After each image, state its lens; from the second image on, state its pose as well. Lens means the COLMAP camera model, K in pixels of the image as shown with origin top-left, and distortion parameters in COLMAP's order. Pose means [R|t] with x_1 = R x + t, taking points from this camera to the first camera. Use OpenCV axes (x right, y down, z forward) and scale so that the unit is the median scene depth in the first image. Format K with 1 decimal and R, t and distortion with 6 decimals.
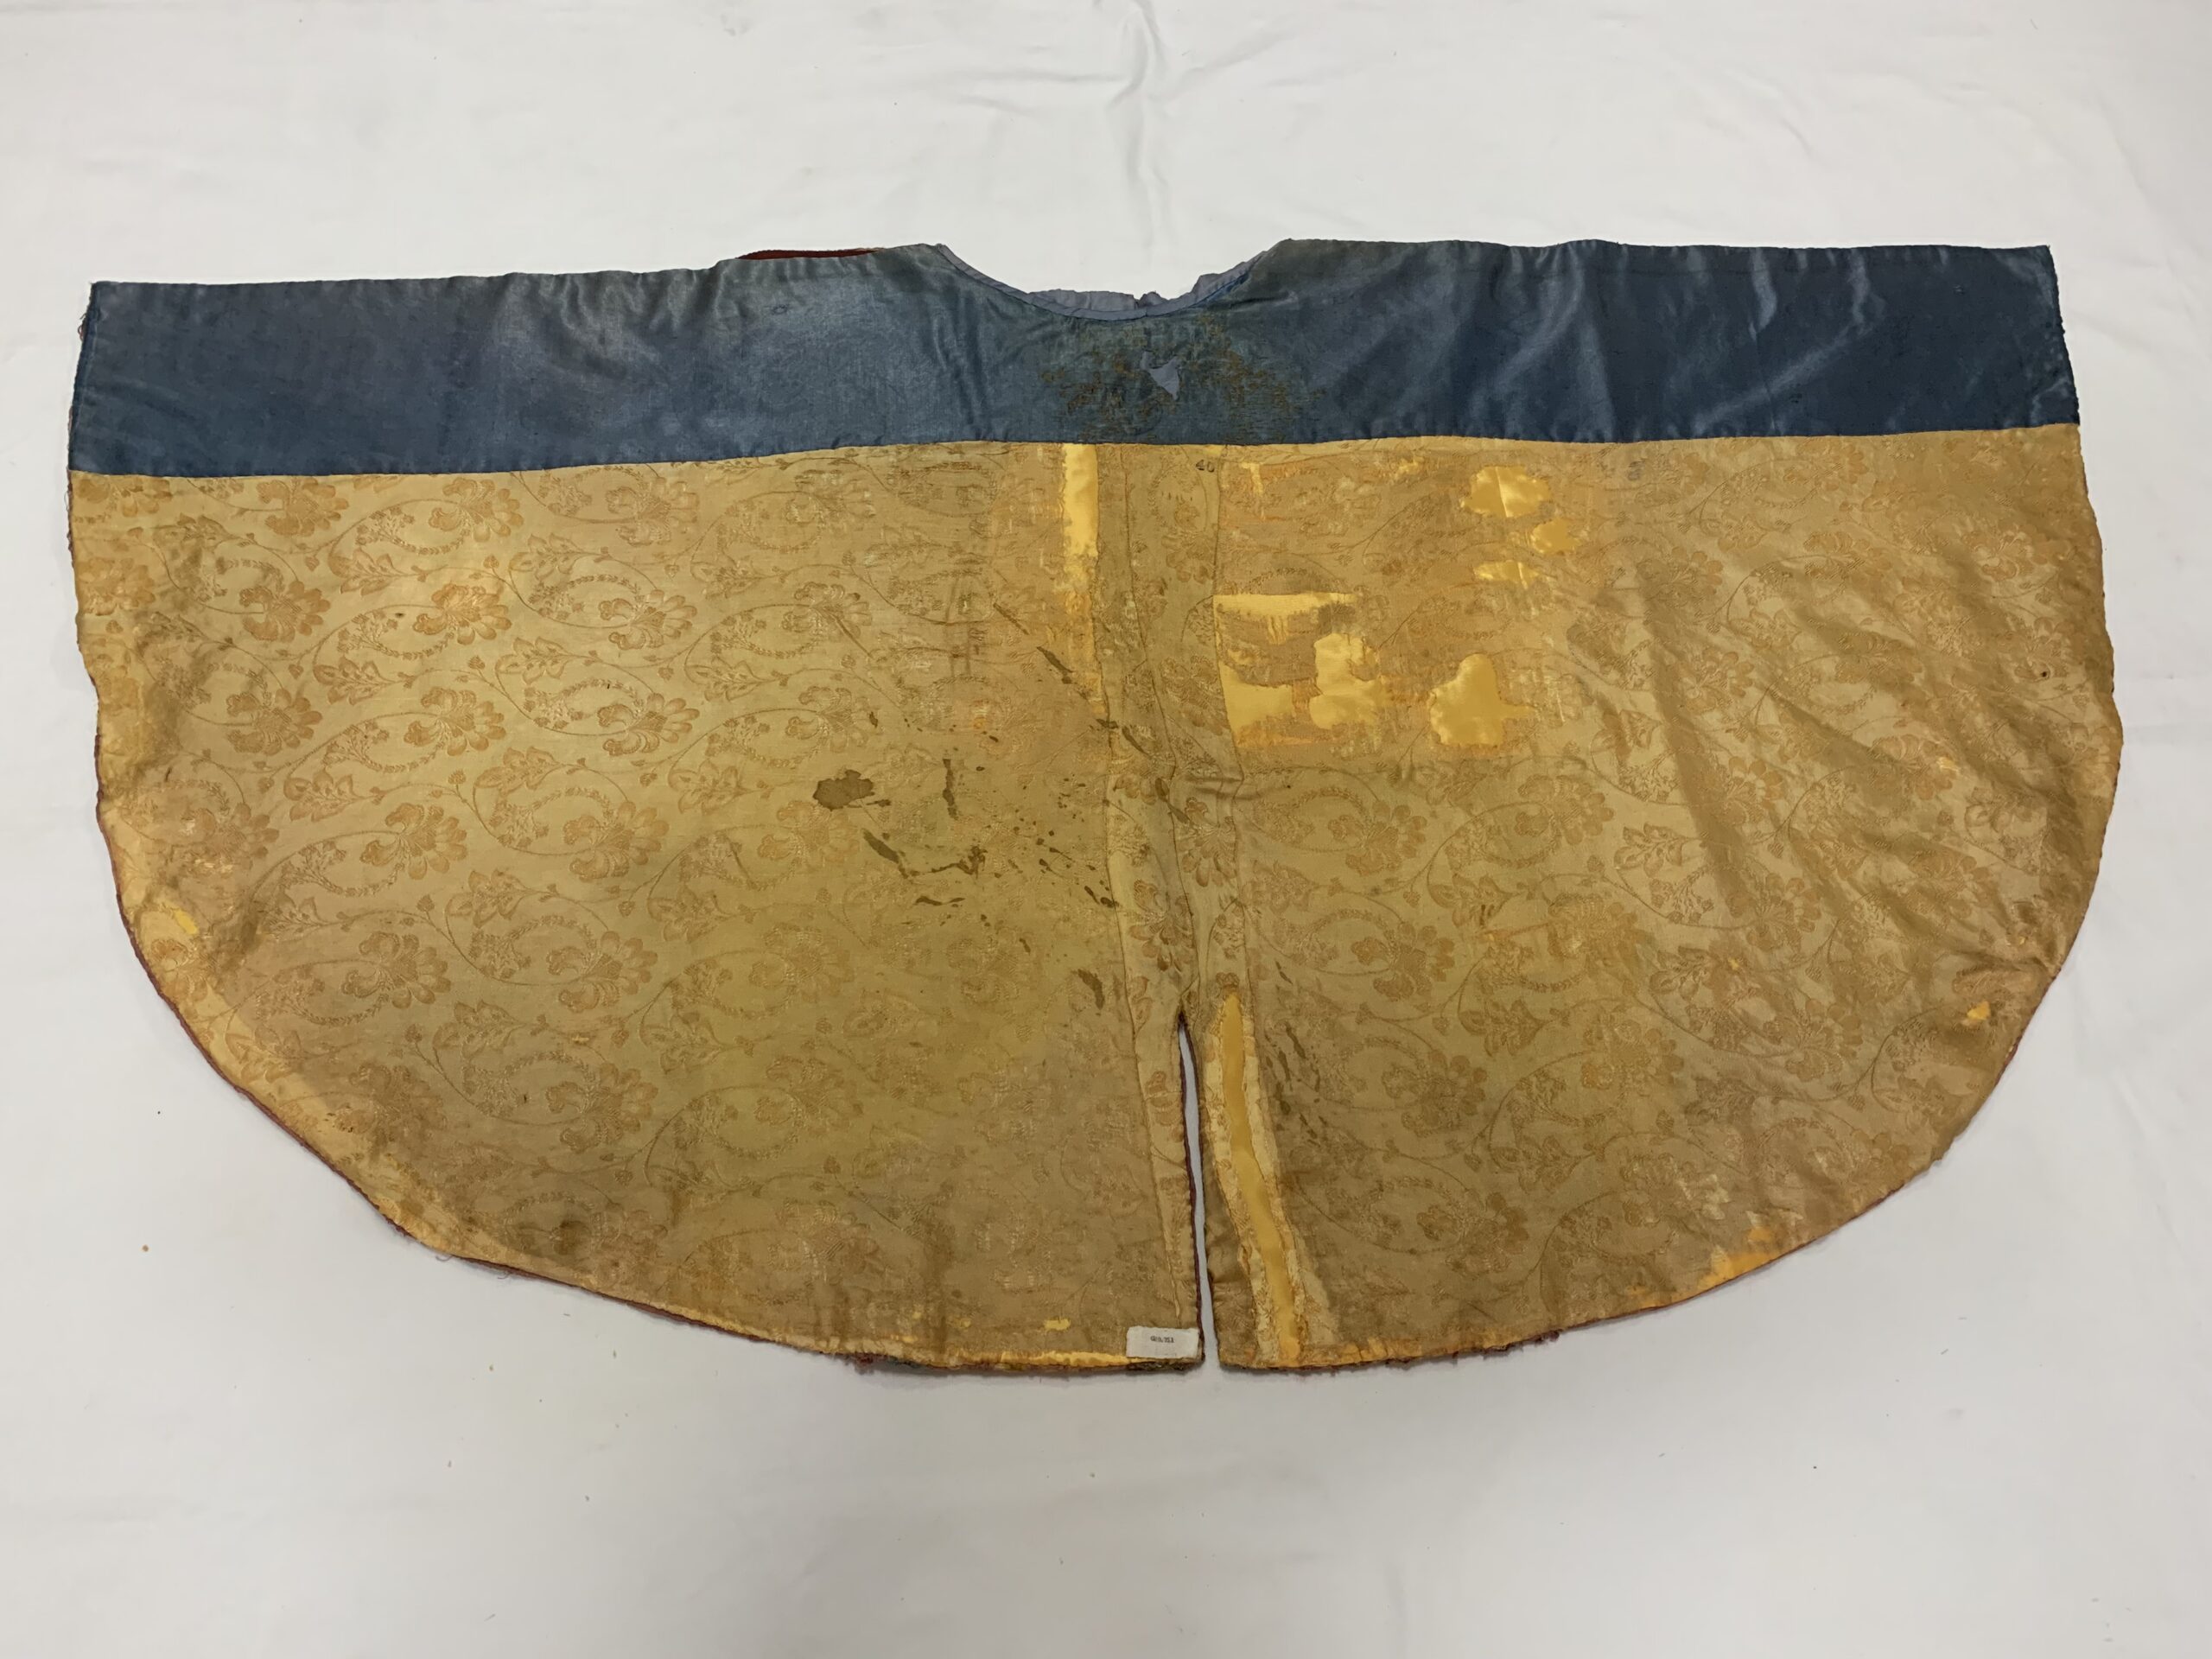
lens RADIAL K [[1680.4, 0, 1105.8], [0, 1680.4, 827.2], [0, 0, 1]] dist [0.001276, -0.025911]
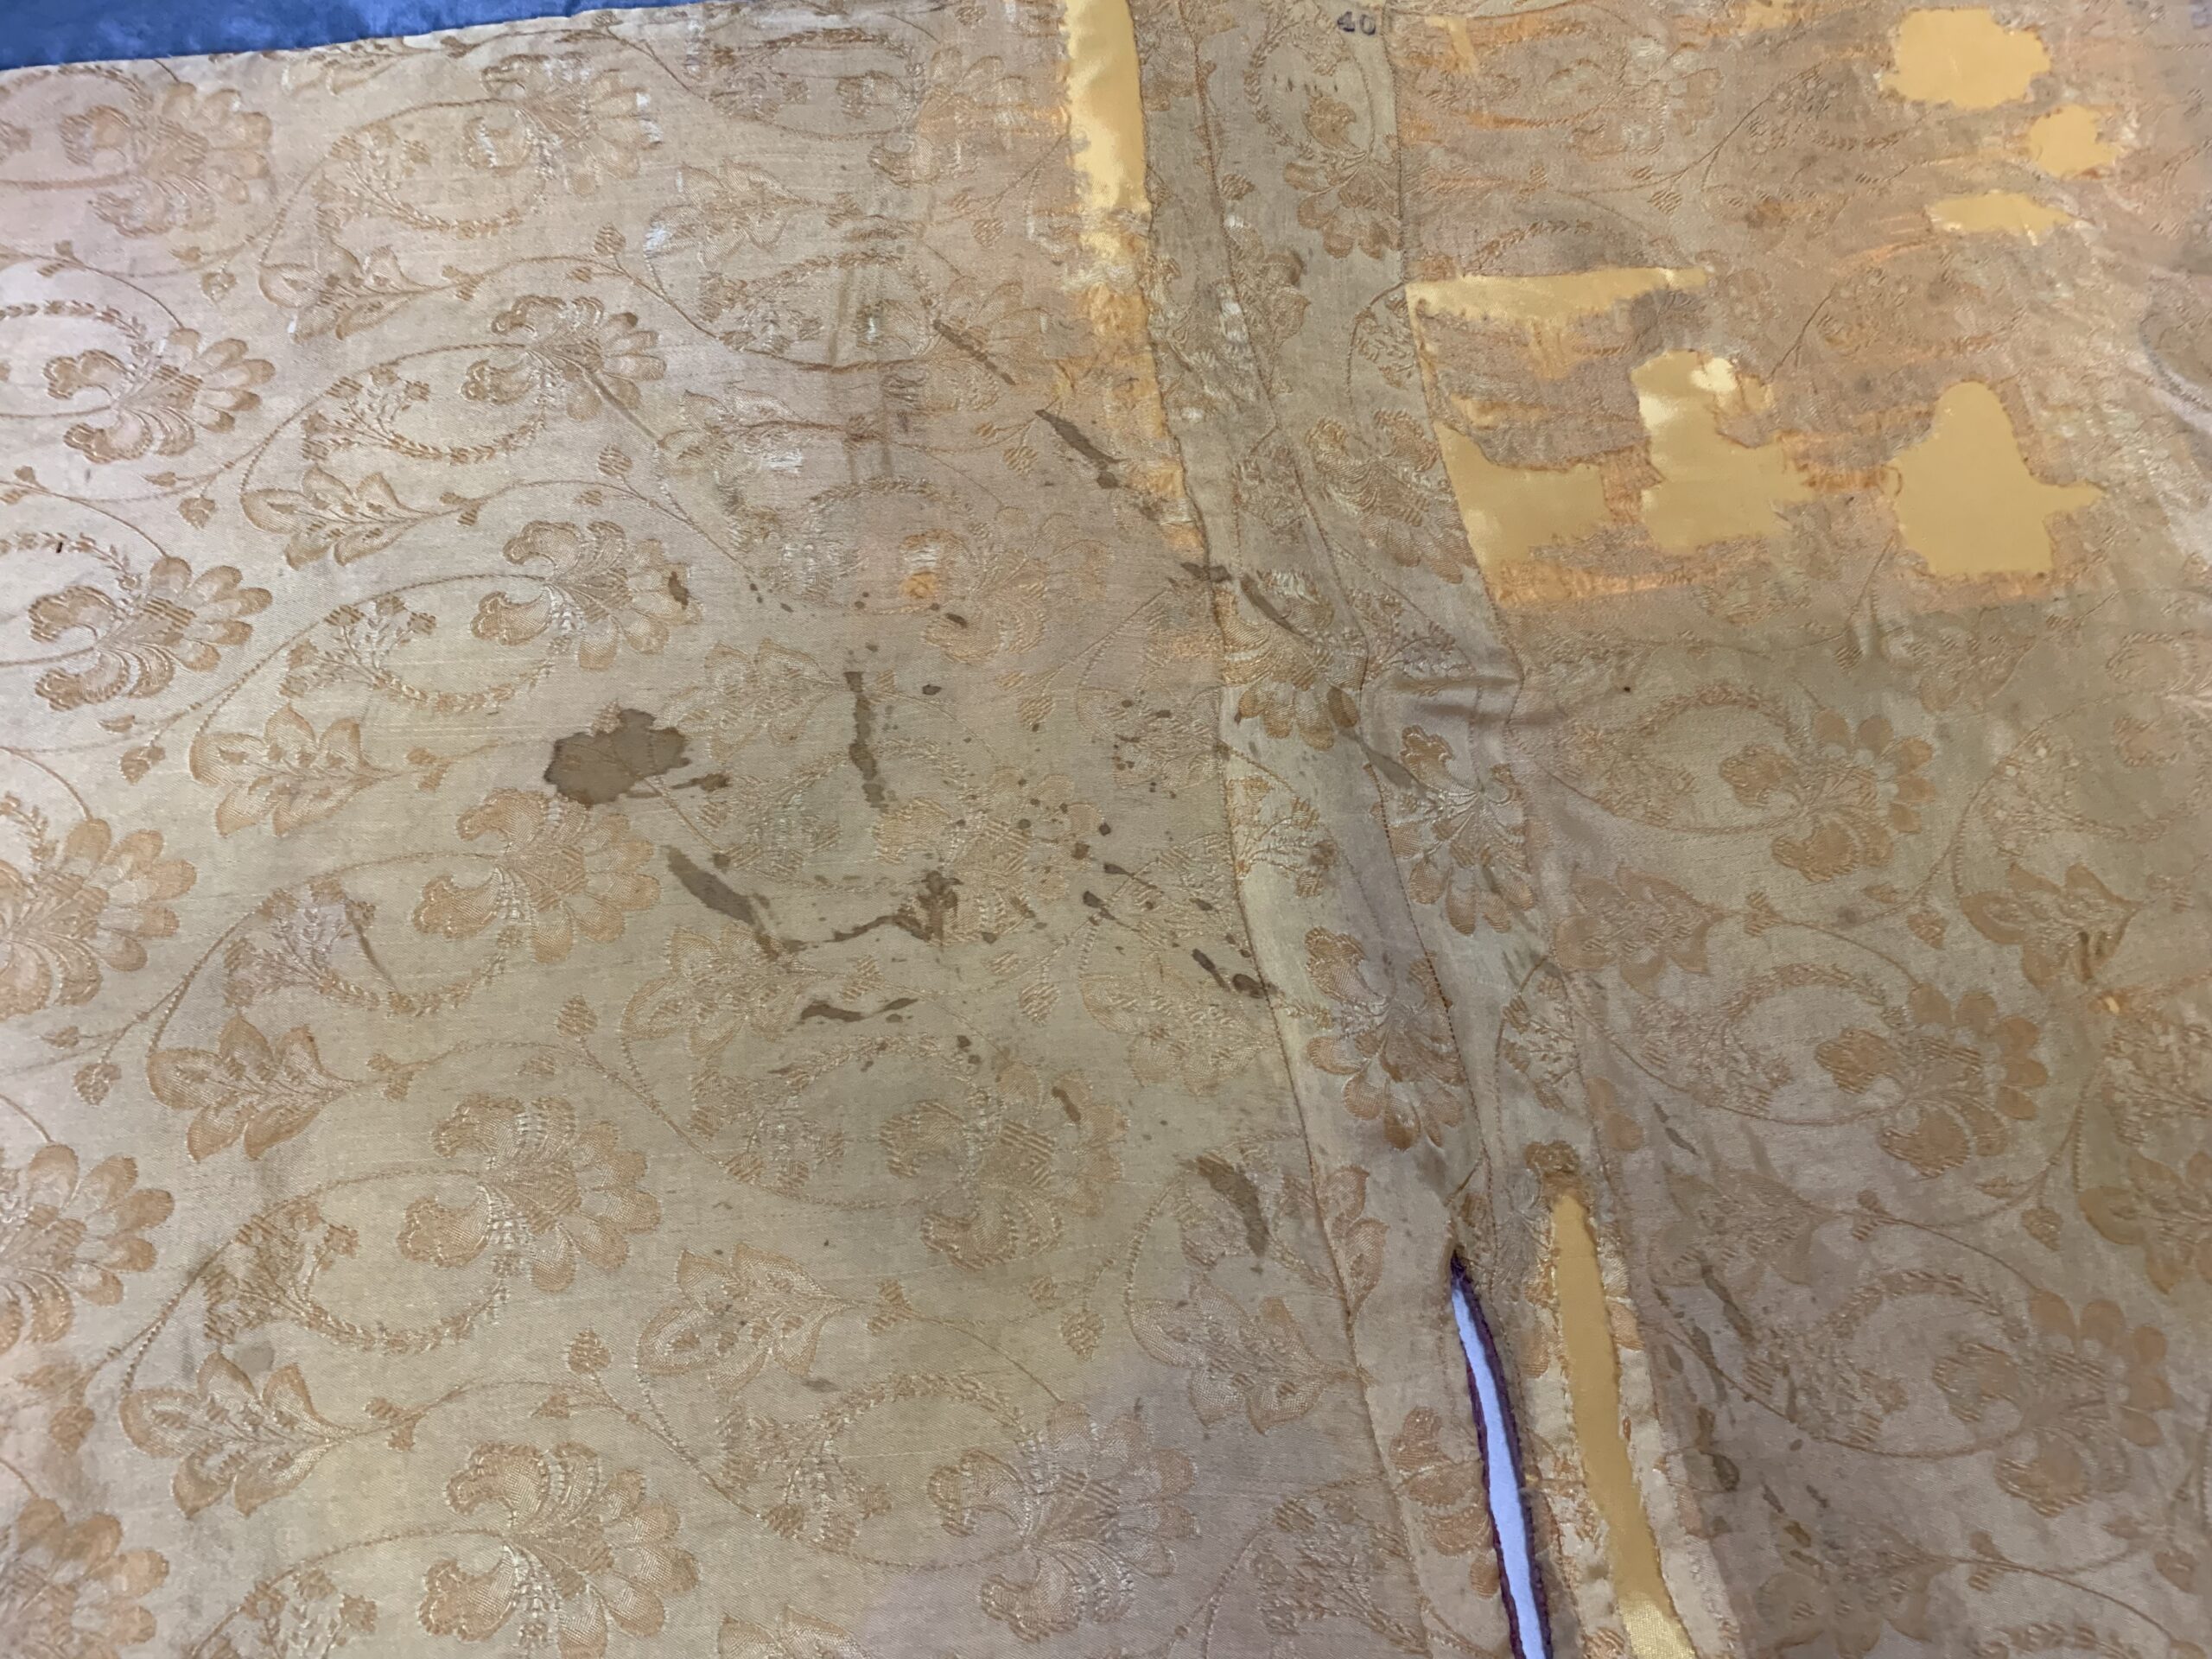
lens RADIAL K [[1680.4, 0, 1114.5], [0, 1680.4, 826.5], [0, 0, 1]] dist [0.001276, -0.025911]
pose [[0.997353, -0.060713, 0.040003, -0.047053], [0.057635, 0.995588, 0.074051, -0.028944], [-0.044322, -0.071549, 0.996452, 0.564021]]
